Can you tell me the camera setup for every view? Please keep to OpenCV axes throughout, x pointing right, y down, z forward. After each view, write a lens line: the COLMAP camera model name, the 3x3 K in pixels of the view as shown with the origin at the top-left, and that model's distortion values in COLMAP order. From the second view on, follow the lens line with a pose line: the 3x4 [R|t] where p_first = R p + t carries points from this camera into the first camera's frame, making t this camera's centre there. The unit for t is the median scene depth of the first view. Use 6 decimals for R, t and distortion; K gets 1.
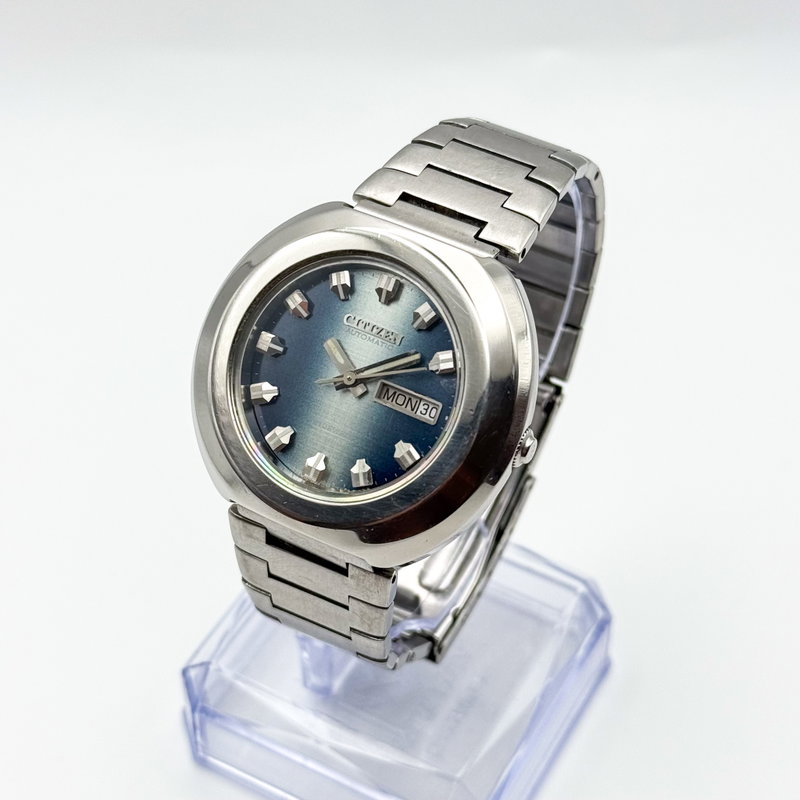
lens RADIAL K [[1886.0, 0, 400.0], [0, 1886.0, 400.0], [0, 0, 1]] dist [0.022600, -0.041685]
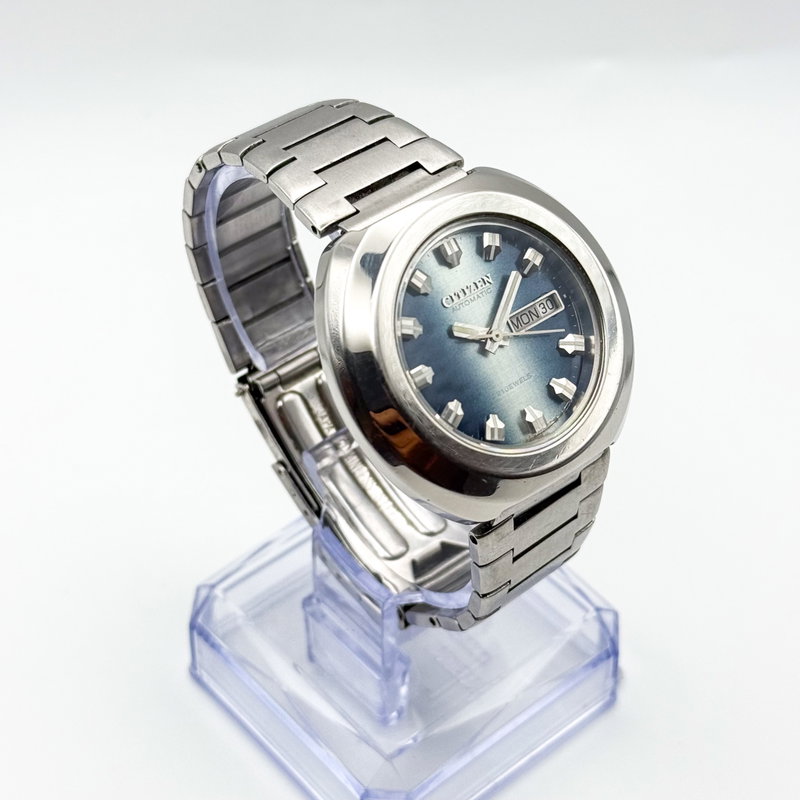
lens RADIAL K [[1886.0, 0, 400.0], [0, 1886.0, 400.0], [0, 0, 1]] dist [0.022600, -0.041685]
pose [[0.338553, -0.650352, 0.680018, -0.754087], [0.648336, 0.684994, 0.332331, -0.357226], [-0.681940, 0.328368, 0.653553, 0.366429]]
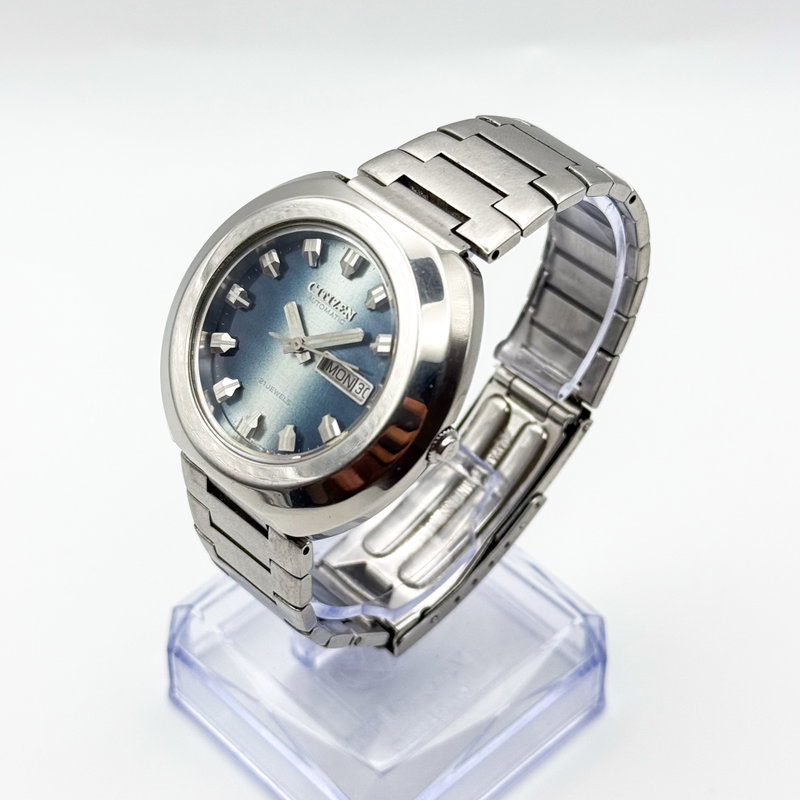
lens RADIAL K [[1886.0, 0, 400.0], [0, 1886.0, 400.0], [0, 0, 1]] dist [0.022600, -0.041685]
pose [[0.954338, 0.200644, -0.221316, 0.249107], [-0.203300, 0.979055, 0.010959, -0.004277], [0.218880, 0.034535, 0.975141, 0.031994]]
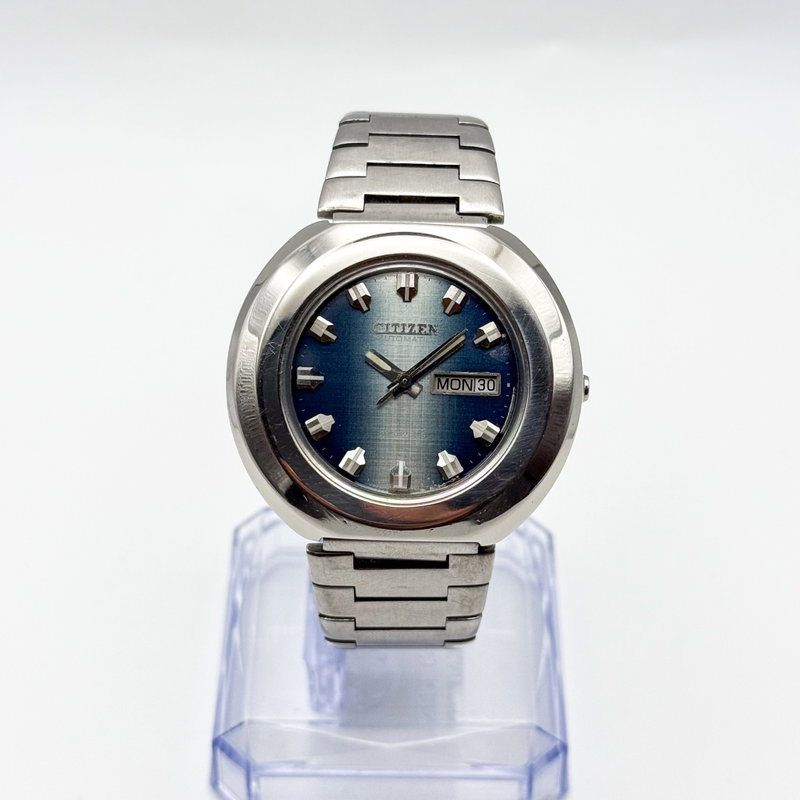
lens RADIAL K [[1886.0, 0, 400.0], [0, 1886.0, 400.0], [0, 0, 1]] dist [0.022600, -0.041685]
pose [[0.878138, -0.330979, 0.345437, -0.375314], [0.328520, 0.942081, 0.067519, -0.069729], [-0.347776, 0.054192, 0.936010, 0.050513]]
